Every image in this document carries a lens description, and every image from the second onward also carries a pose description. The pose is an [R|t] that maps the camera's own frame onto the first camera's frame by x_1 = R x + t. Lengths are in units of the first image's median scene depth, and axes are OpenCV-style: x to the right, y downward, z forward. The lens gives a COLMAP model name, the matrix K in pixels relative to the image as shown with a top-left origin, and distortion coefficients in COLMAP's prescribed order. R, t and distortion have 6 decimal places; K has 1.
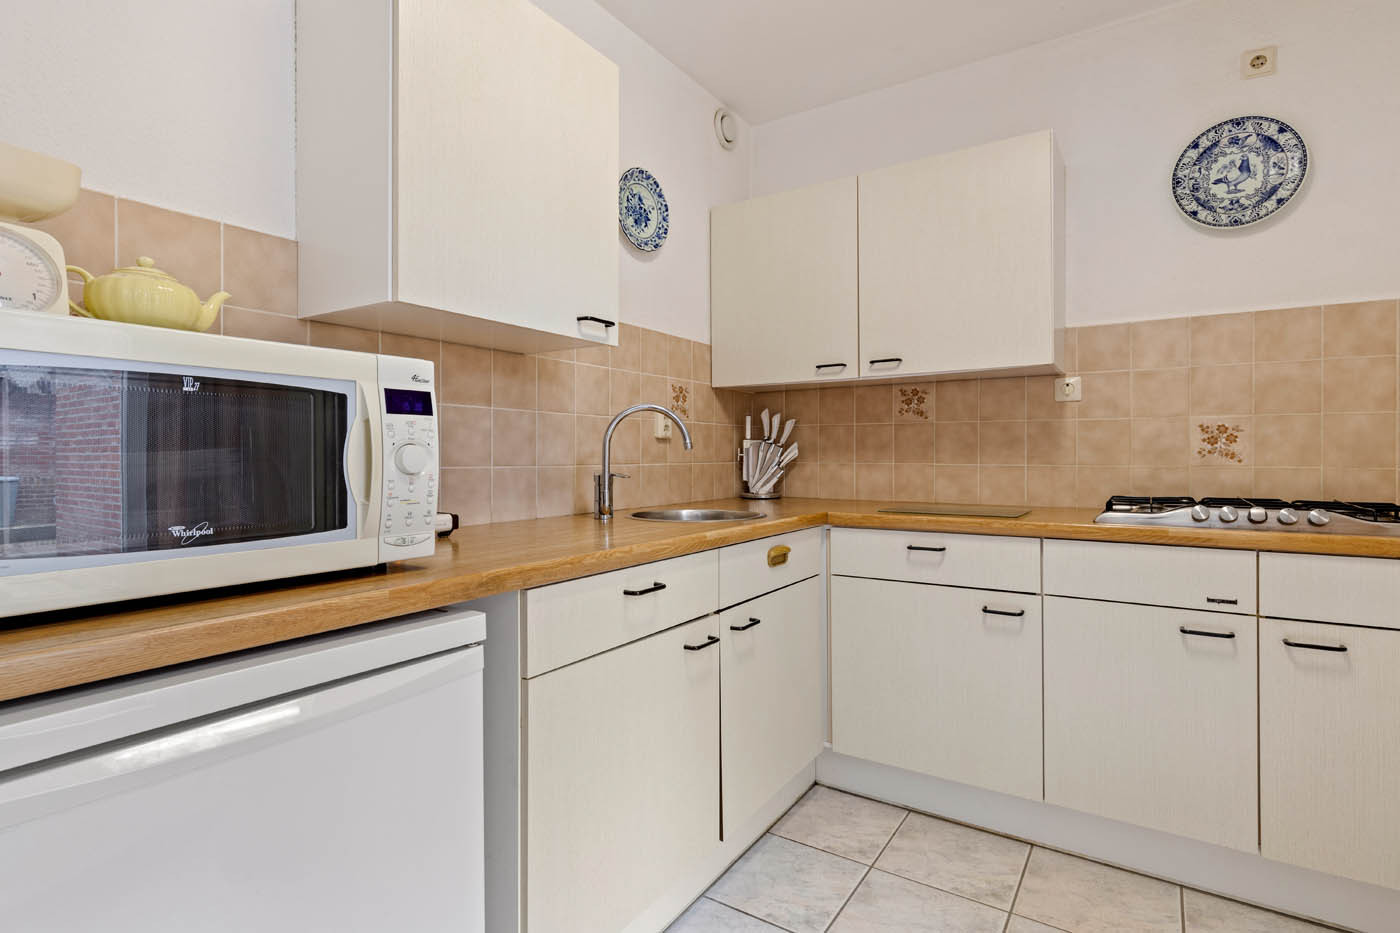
lens RADIAL K [[697.4, 0, 703.1], [0, 697.4, 455.5], [0, 0, 1]] dist [0.000500, -0.000183]
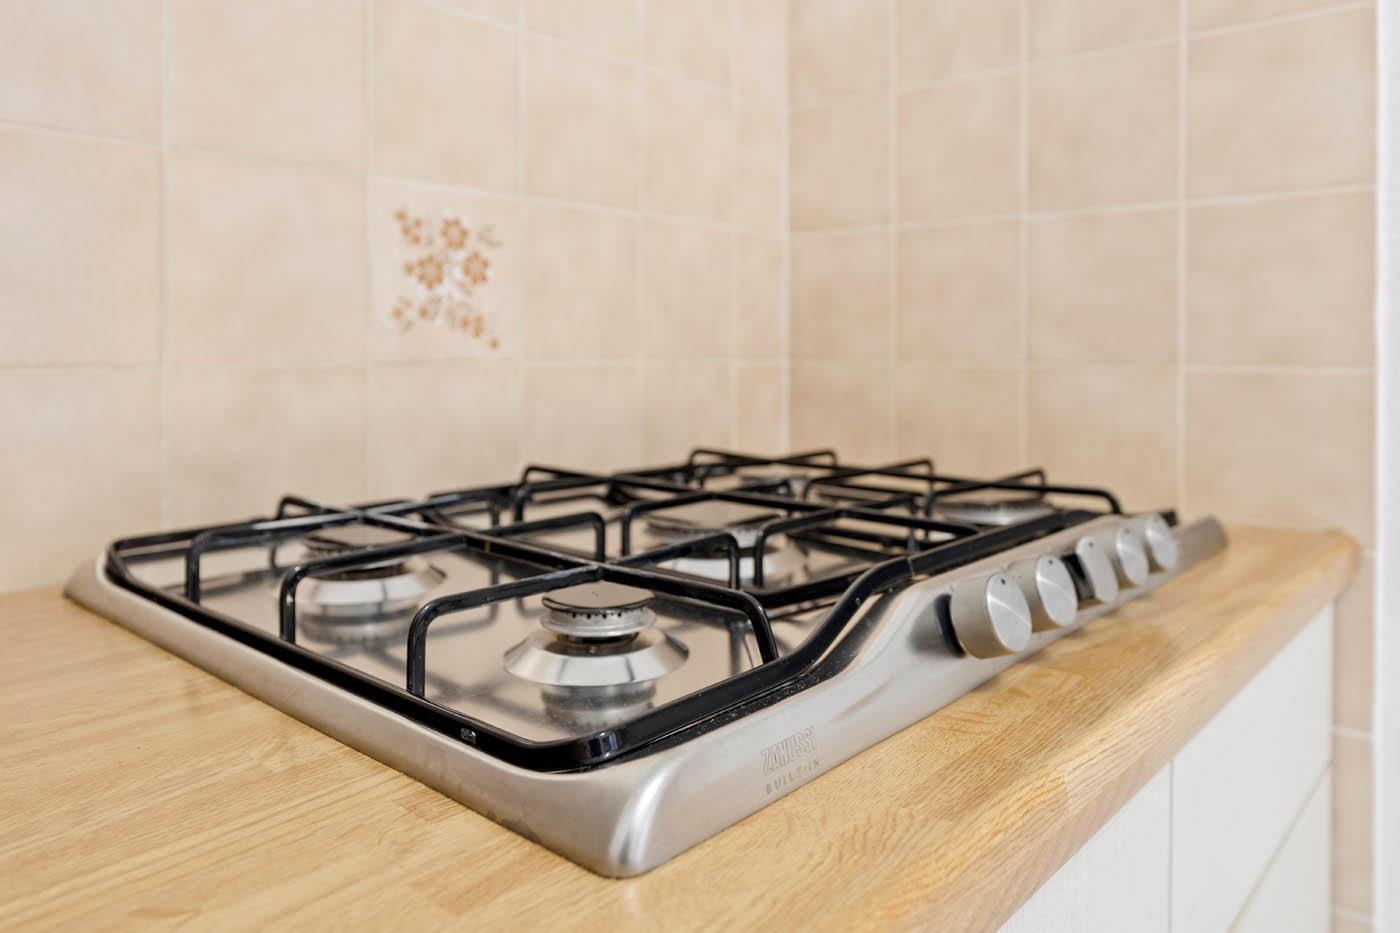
lens RADIAL K [[1011.7, 0, 699.6], [0, 1011.7, 465.4], [0, 0, 1]] dist [-0.002984, -0.001002]
pose [[0.145680, -0.120841, 0.981924, 0.327832], [-0.011314, 0.992244, 0.123790, 0.004633], [-0.989267, -0.029143, 0.143183, 0.826625]]
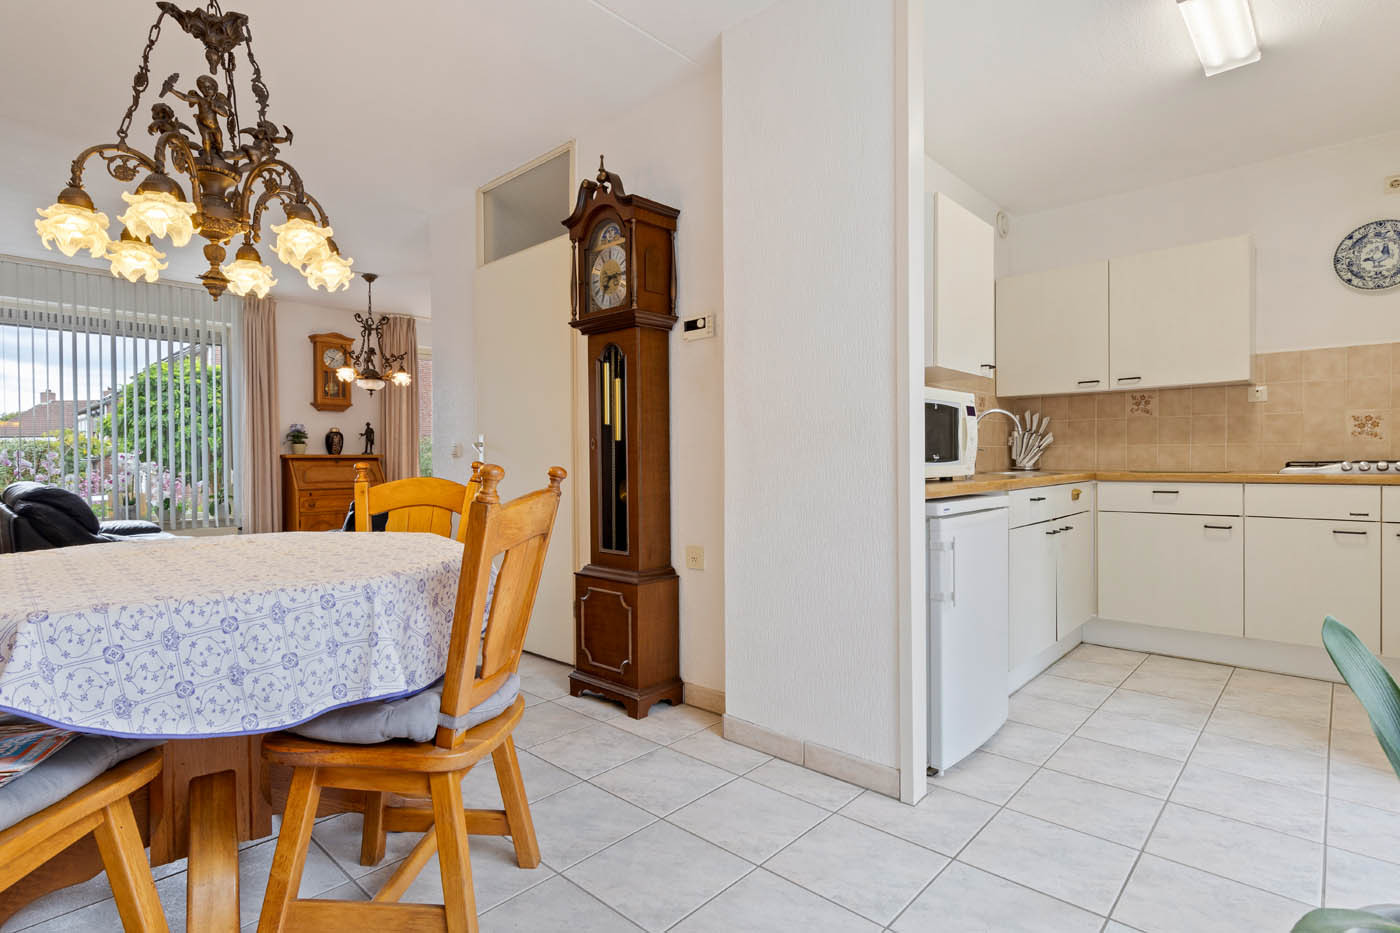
lens RADIAL K [[685.7, 0, 722.2], [0, 685.7, 465.6], [0, 0, 1]] dist [0.002938, -0.000188]
pose [[0.987588, -0.004193, -0.157009, -0.445157], [0.006302, 0.999896, 0.012936, 0.038900], [0.156939, -0.013765, 0.987512, -0.749302]]
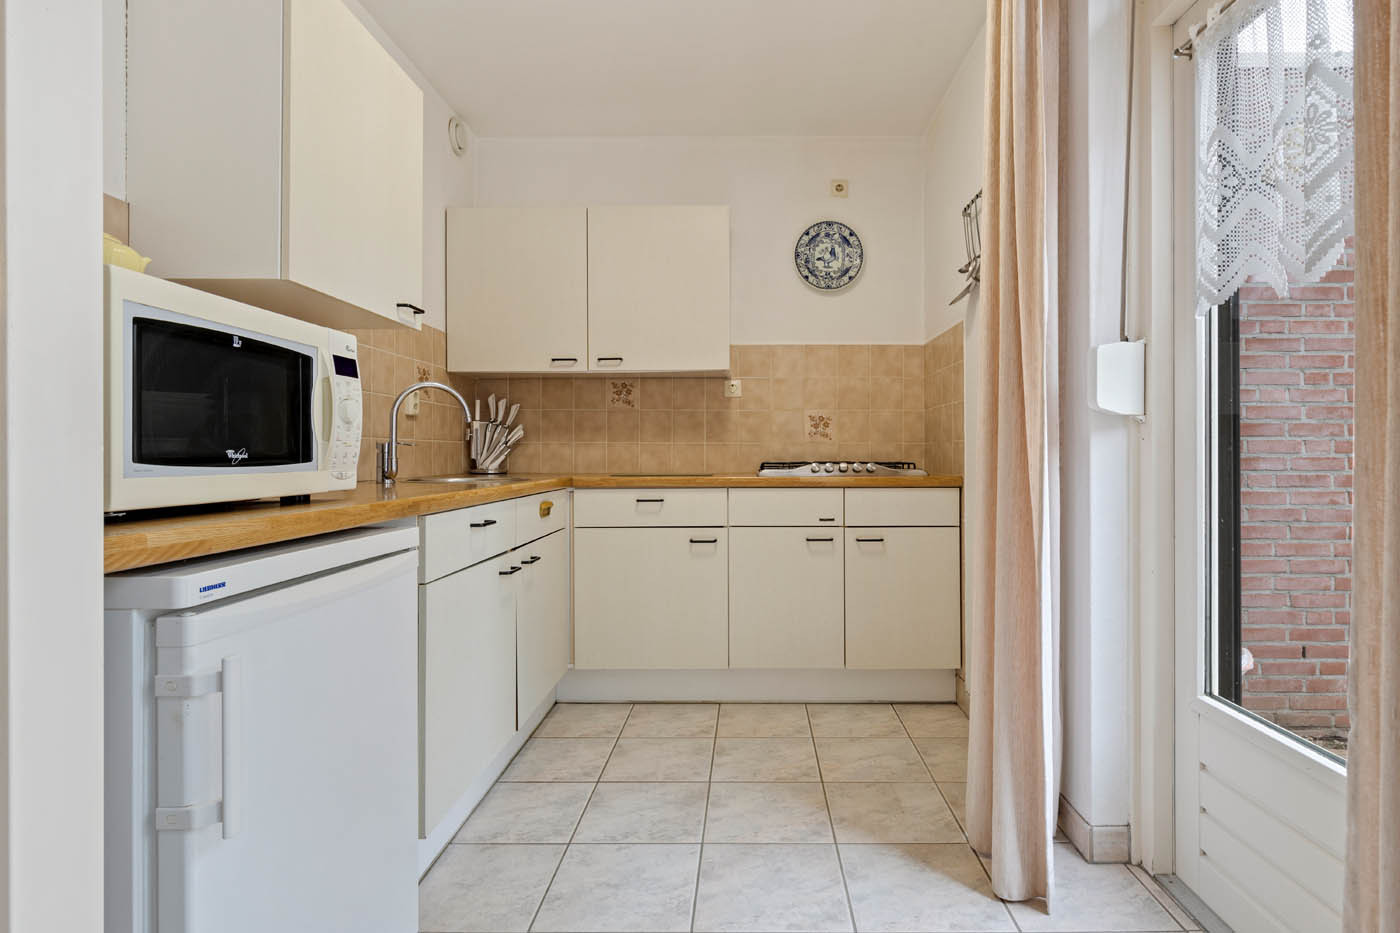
lens RADIAL K [[710.5, 0, 745.2], [0, 710.5, 452.2], [0, 0, 1]] dist [-0.001598, -0.000579]
pose [[0.843036, 0.001391, 0.537856, -0.246949], [0.000564, 0.999994, -0.003470, 0.041750], [-0.537857, 0.003229, 0.843030, -0.239325]]
